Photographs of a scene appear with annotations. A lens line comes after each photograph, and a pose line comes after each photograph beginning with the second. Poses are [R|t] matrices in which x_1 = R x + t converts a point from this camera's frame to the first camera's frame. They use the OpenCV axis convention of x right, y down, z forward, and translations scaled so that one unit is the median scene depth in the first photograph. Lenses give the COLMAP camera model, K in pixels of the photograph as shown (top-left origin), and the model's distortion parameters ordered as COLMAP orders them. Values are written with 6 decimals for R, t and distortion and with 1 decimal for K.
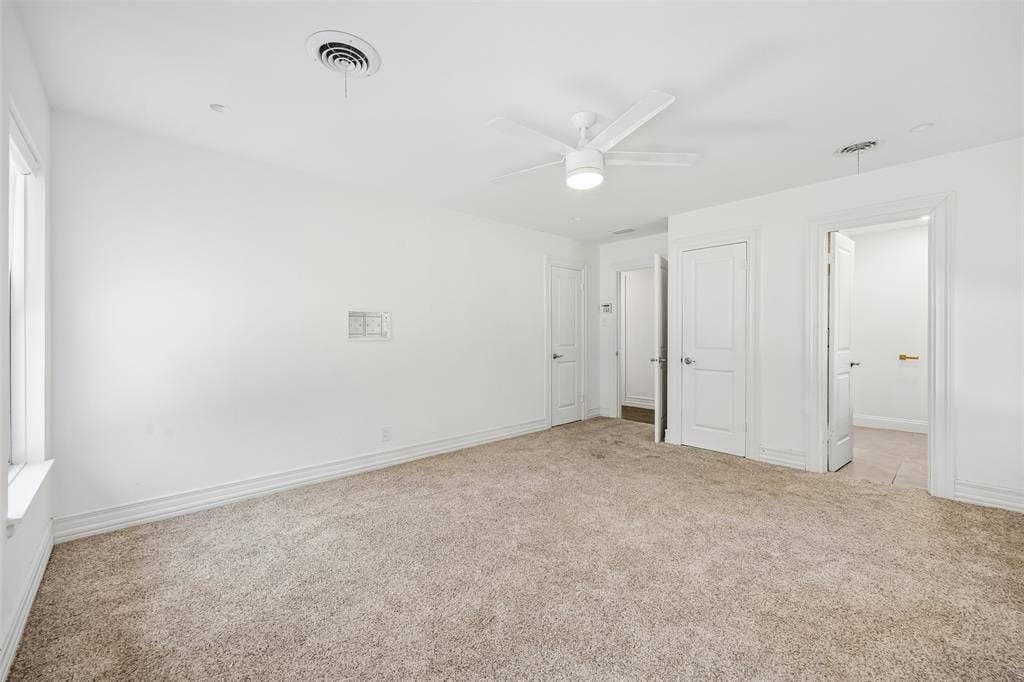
lens RADIAL K [[410.0, 0, 514.0], [0, 410.0, 335.3], [0, 0, 1]] dist [-0.009189, -0.000013]
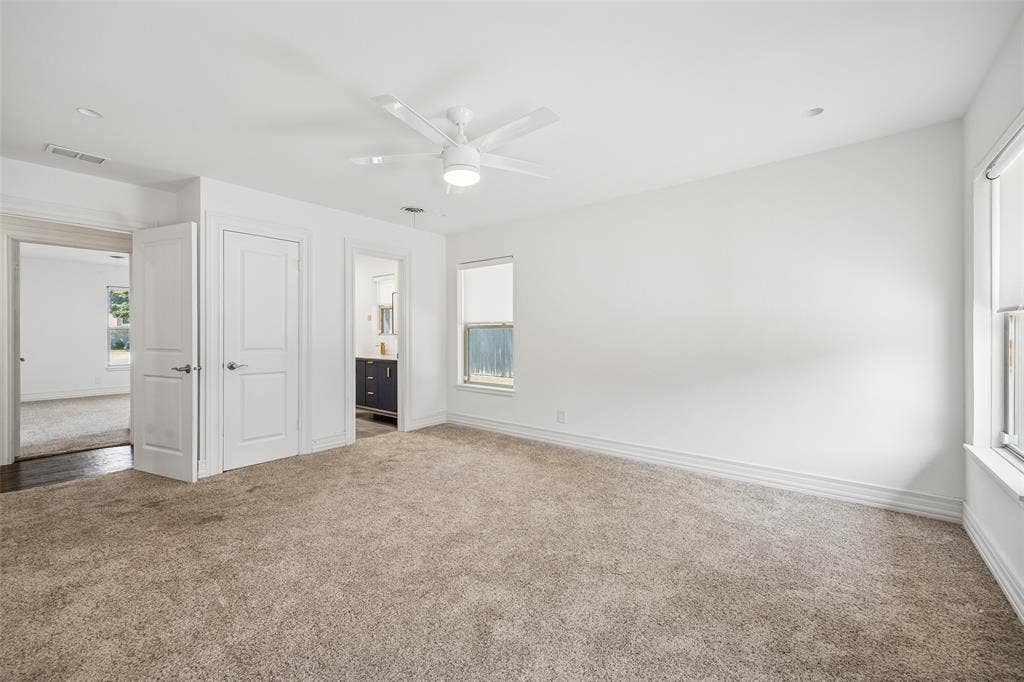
lens RADIAL K [[410.0, 0, 514.0], [0, 410.0, 335.3], [0, 0, 1]] dist [-0.009189, -0.000013]
pose [[-0.142479, -0.007178, 0.989772, -0.534104], [-0.002615, 0.999973, 0.006876, -0.007205], [-0.989794, -0.001608, -0.142494, 0.638175]]
